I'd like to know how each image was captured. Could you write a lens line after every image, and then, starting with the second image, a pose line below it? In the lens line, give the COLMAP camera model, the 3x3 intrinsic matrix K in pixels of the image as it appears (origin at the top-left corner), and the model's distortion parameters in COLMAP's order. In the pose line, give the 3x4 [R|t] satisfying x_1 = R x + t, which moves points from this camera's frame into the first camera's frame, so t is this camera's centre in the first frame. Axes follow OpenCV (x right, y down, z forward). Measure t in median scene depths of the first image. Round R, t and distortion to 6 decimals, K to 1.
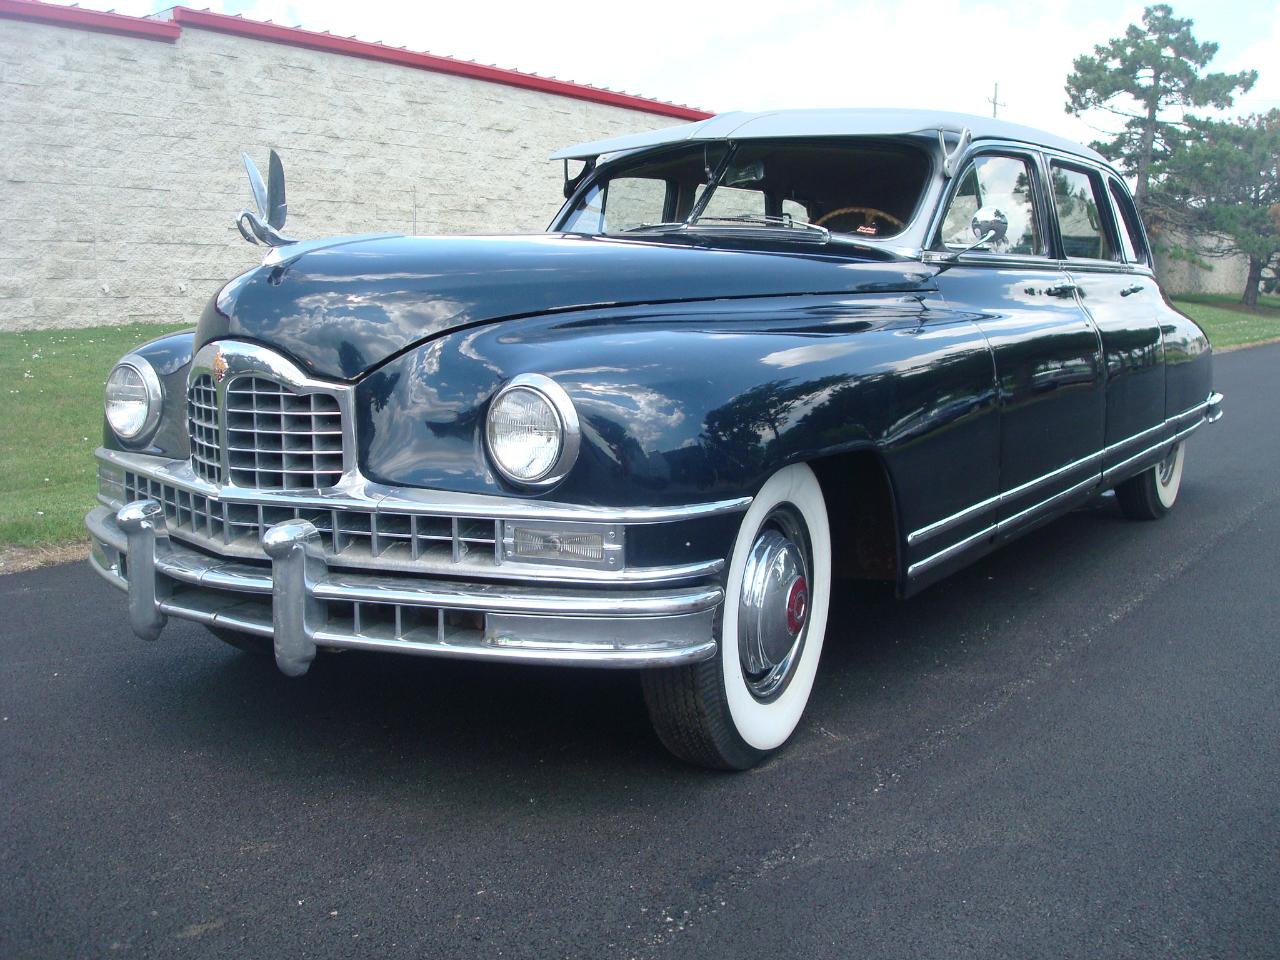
lens RADIAL K [[1707.3, 0, 797.6], [0, 1707.3, 477.9], [0, 0, 1]] dist [-0.114358, -0.062853]
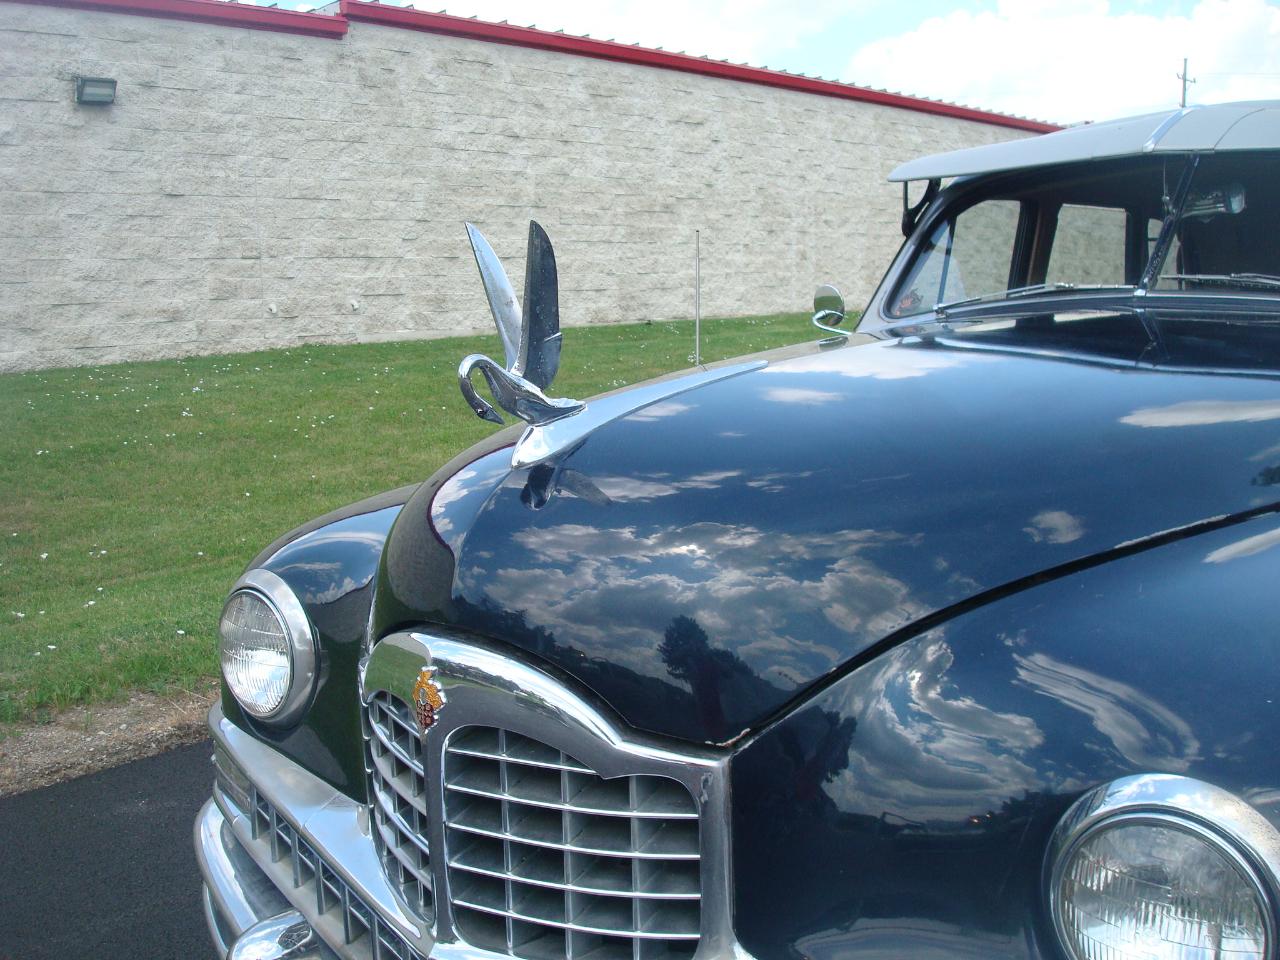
lens RADIAL K [[1622.8, 0, 637.2], [0, 1622.8, 478.3], [0, 0, 1]] dist [-0.120109, -0.060719]
pose [[0.983818, 0.000482, -0.179170, -0.057716], [0.003217, 0.999788, 0.020358, -0.037660], [0.179142, -0.020605, 0.983607, 0.159820]]
